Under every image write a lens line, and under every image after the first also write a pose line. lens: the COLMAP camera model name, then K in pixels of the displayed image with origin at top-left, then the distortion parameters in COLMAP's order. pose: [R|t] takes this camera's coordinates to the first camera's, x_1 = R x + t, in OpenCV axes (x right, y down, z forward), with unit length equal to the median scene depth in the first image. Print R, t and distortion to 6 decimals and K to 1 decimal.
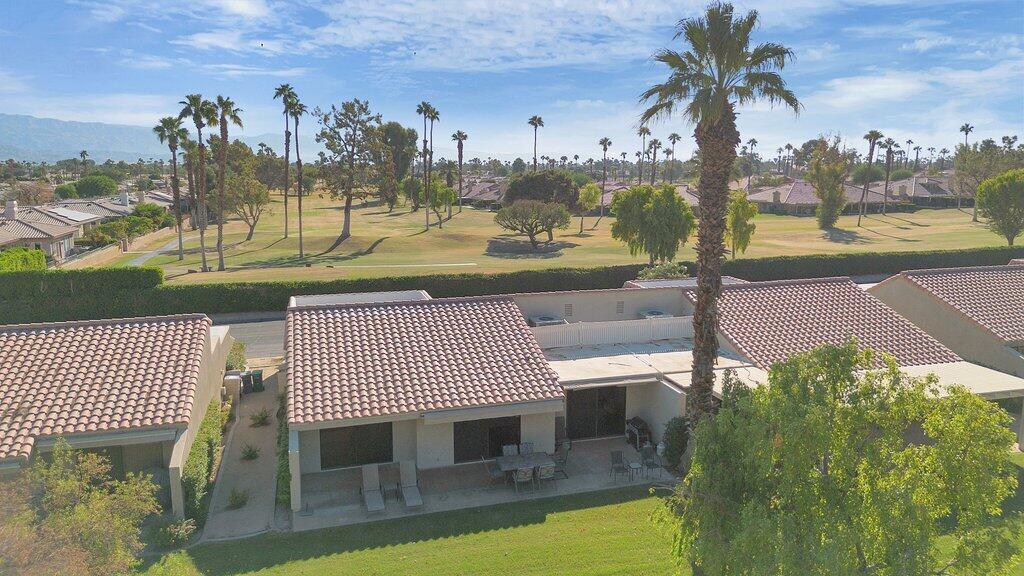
lens RADIAL K [[727.6, 0, 515.9], [0, 727.6, 285.6], [0, 0, 1]] dist [0.077182, -0.079134]
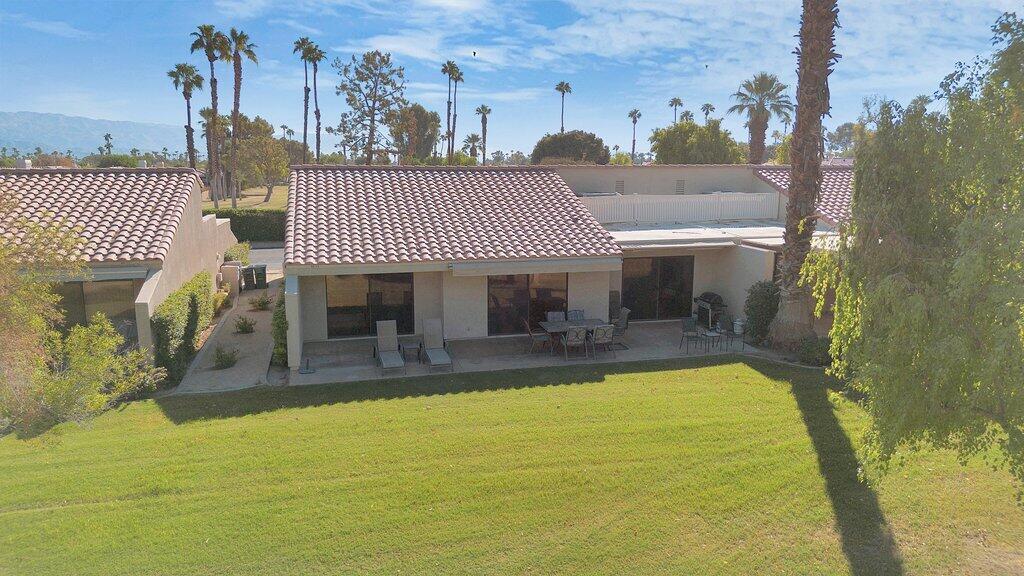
lens RADIAL K [[727.6, 0, 515.9], [0, 727.6, 285.6], [0, 0, 1]] dist [0.077182, -0.079134]
pose [[0.999566, 0.007709, -0.028424, -0.028818], [-0.007688, 0.999970, 0.000831, 0.181181], [0.028429, -0.000612, 0.999596, 0.173722]]
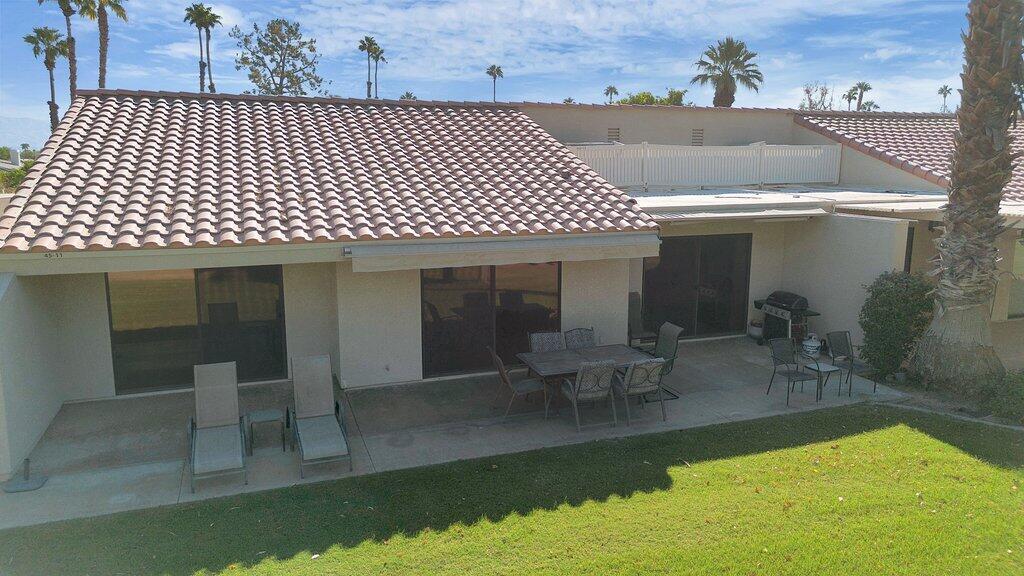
lens RADIAL K [[727.6, 0, 515.9], [0, 727.6, 285.6], [0, 0, 1]] dist [0.077182, -0.079134]
pose [[0.997612, -0.010798, 0.068222, -0.054774], [0.010654, 0.999940, 0.002474, 0.180164], [-0.068245, -0.001742, 0.997667, 0.522704]]
